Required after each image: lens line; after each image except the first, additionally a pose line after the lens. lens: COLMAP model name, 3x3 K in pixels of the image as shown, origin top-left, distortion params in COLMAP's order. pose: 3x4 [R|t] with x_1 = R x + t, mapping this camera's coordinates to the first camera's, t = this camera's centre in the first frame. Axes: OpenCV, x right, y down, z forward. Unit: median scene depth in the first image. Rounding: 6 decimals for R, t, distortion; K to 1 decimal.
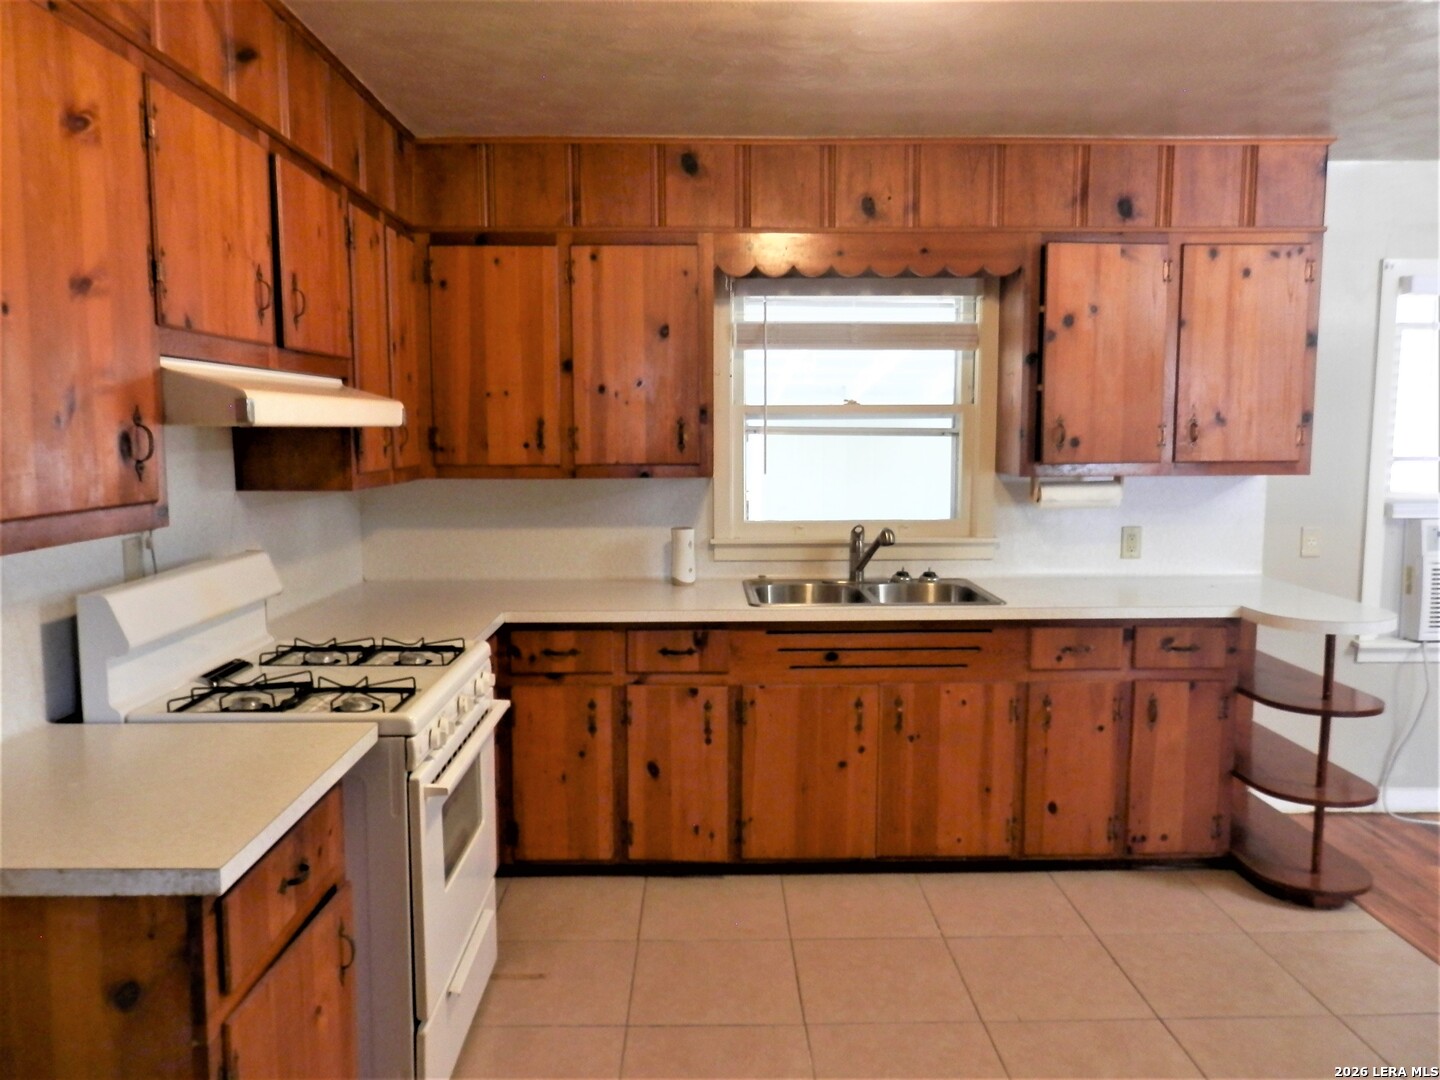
lens RADIAL K [[1066.6, 0, 726.4], [0, 1066.6, 535.3], [0, 0, 1]] dist [0.002374, 0.000894]
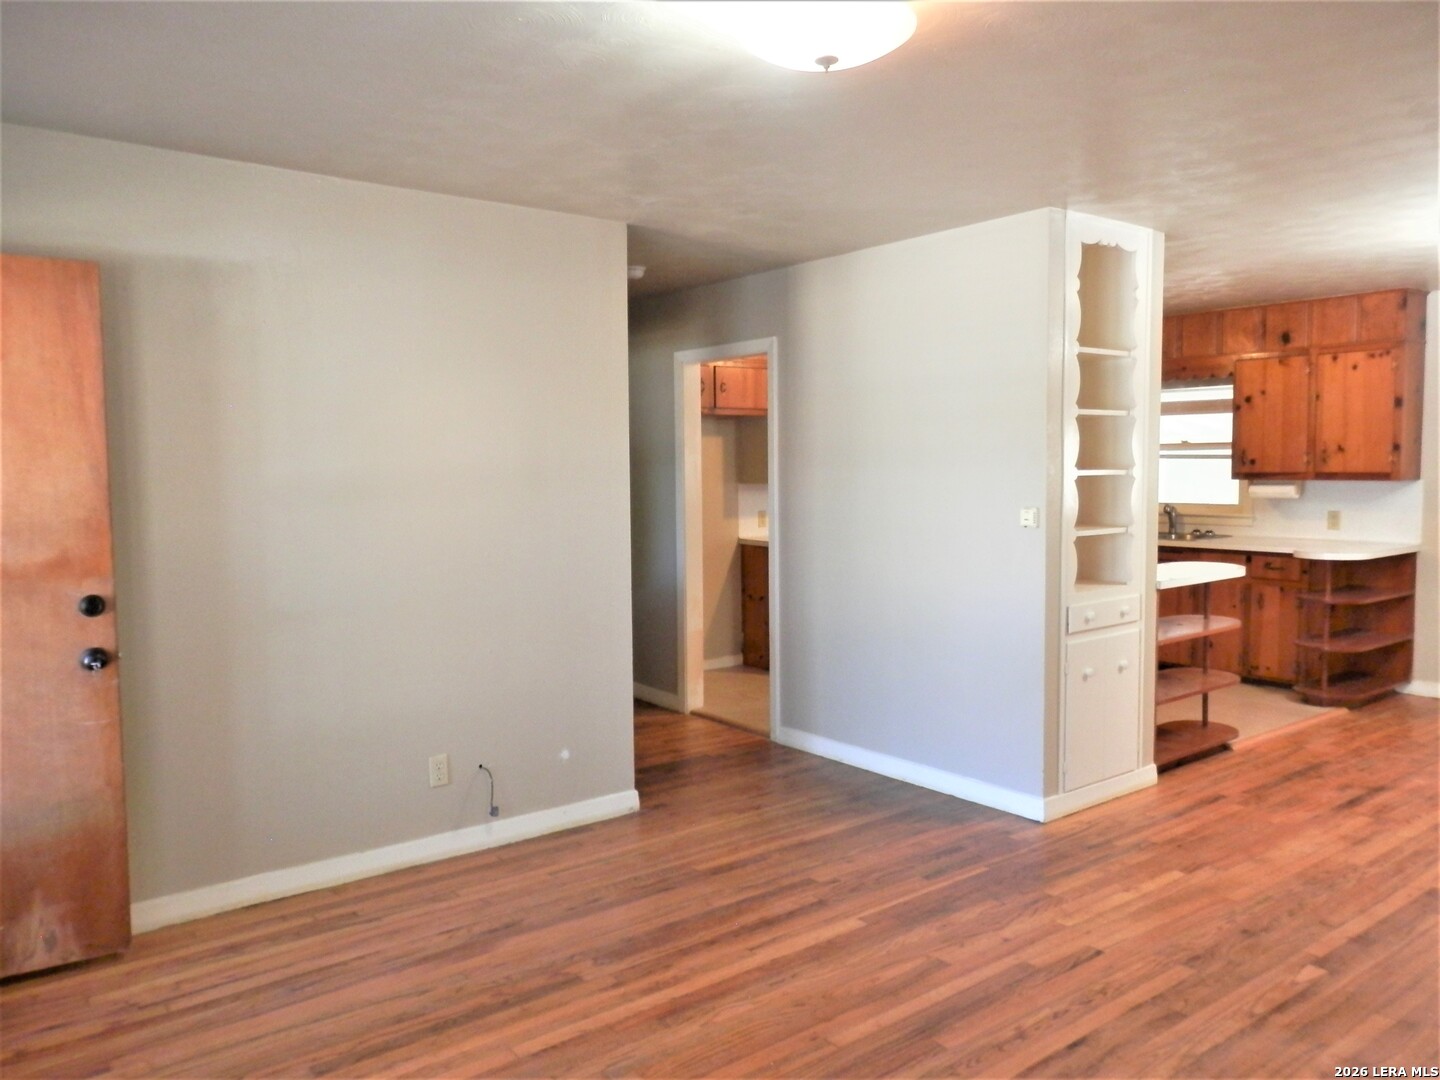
lens RADIAL K [[1066.6, 0, 725.9], [0, 1066.6, 543.3], [0, 0, 1]] dist [0.002374, 0.000894]
pose [[0.600368, 0.057541, -0.797651, 1.321934], [-0.072166, 0.997237, 0.017621, 0.095060], [0.796461, 0.046984, 0.602862, -0.921722]]
